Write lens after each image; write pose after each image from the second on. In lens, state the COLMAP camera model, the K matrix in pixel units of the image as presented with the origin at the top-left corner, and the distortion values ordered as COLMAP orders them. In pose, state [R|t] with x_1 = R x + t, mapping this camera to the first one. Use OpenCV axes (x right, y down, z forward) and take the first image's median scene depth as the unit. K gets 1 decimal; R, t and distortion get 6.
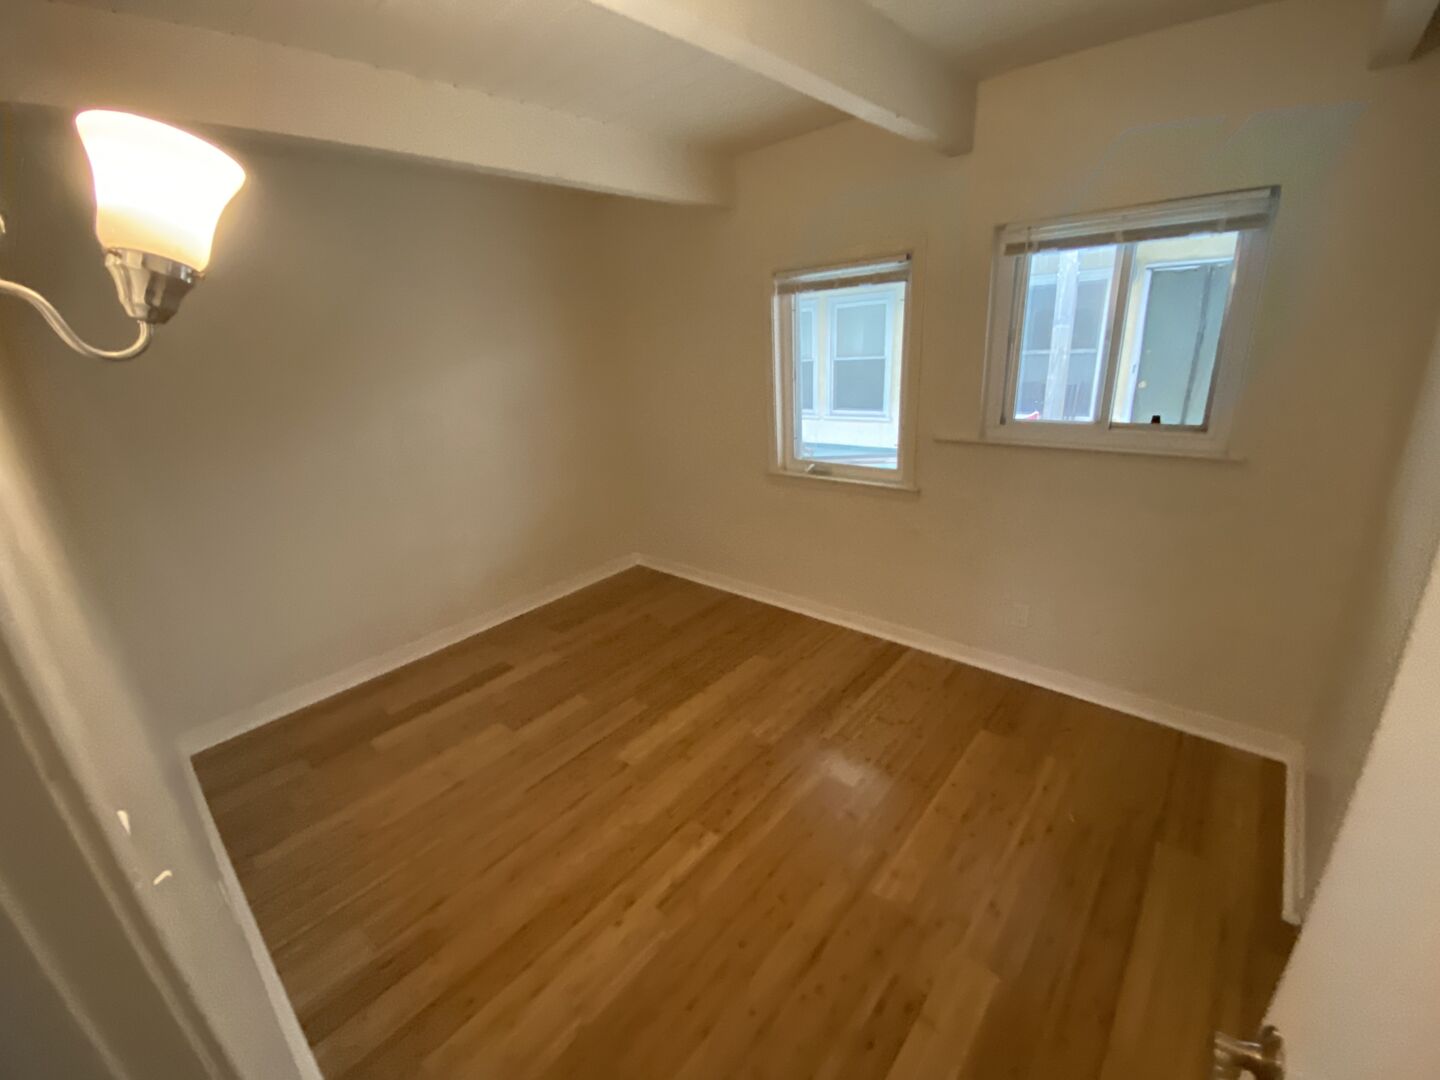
lens RADIAL K [[593.4, 0, 723.9], [0, 593.4, 547.0], [0, 0, 1]] dist [-0.003881, -0.003452]
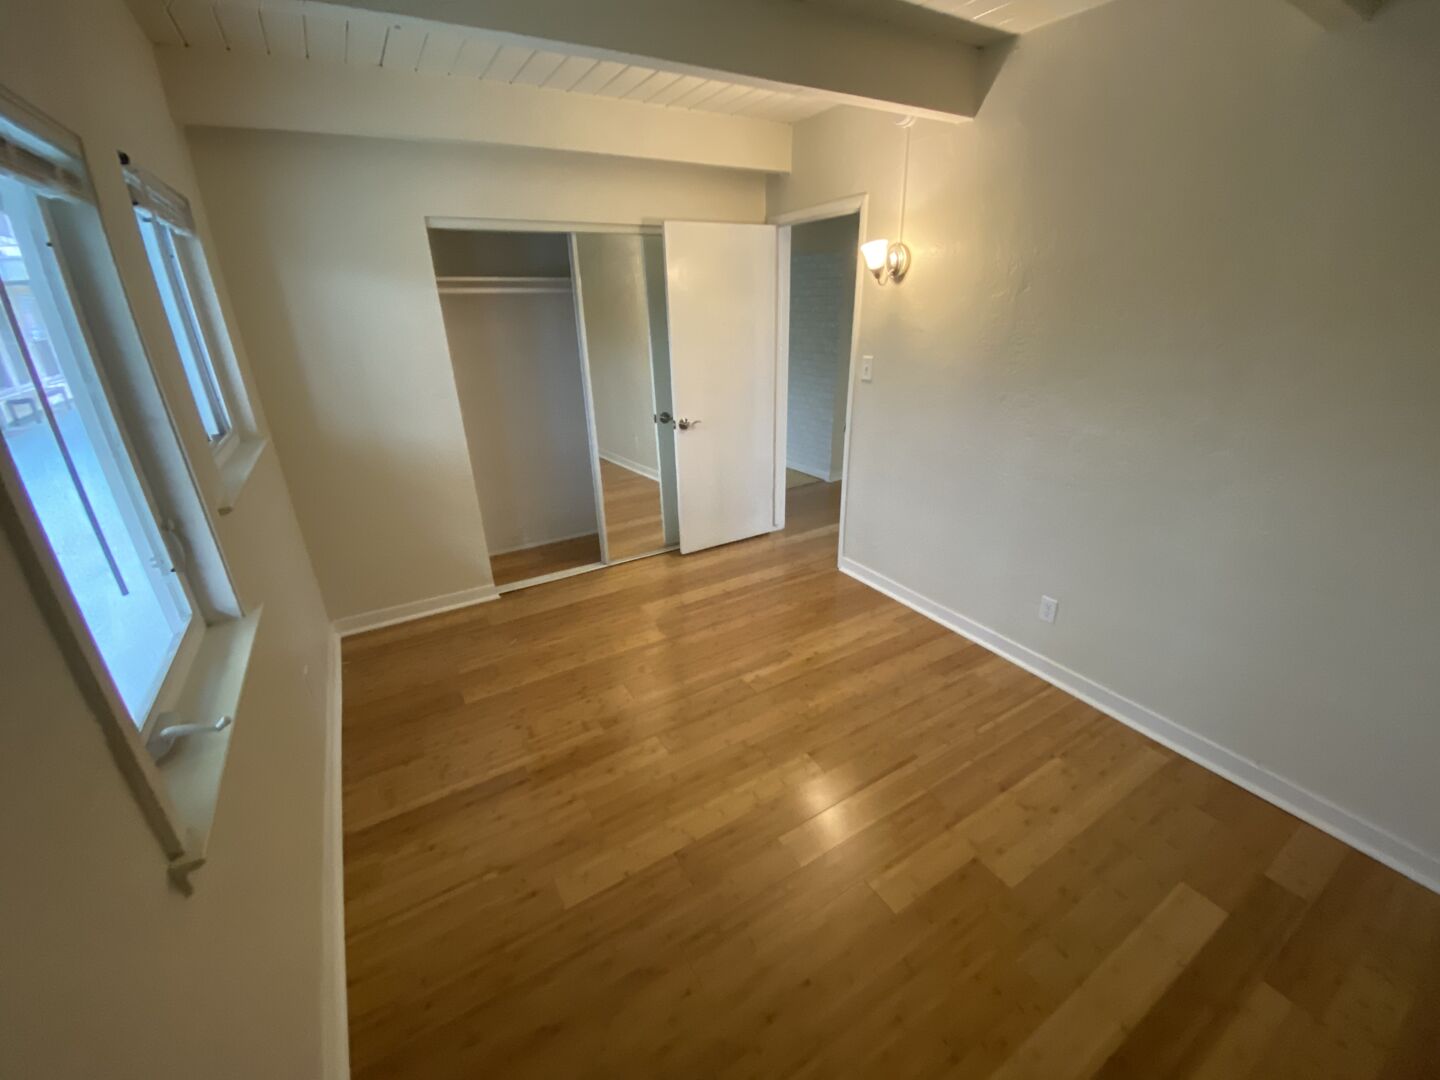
lens RADIAL K [[593.4, 0, 726.4], [0, 593.4, 539.5], [0, 0, 1]] dist [-0.003881, -0.003452]
pose [[-0.956701, -0.035880, 0.288853, -0.332417], [0.159904, 0.764426, 0.624567, -0.558535], [-0.243216, 0.643712, -0.725590, 1.688509]]
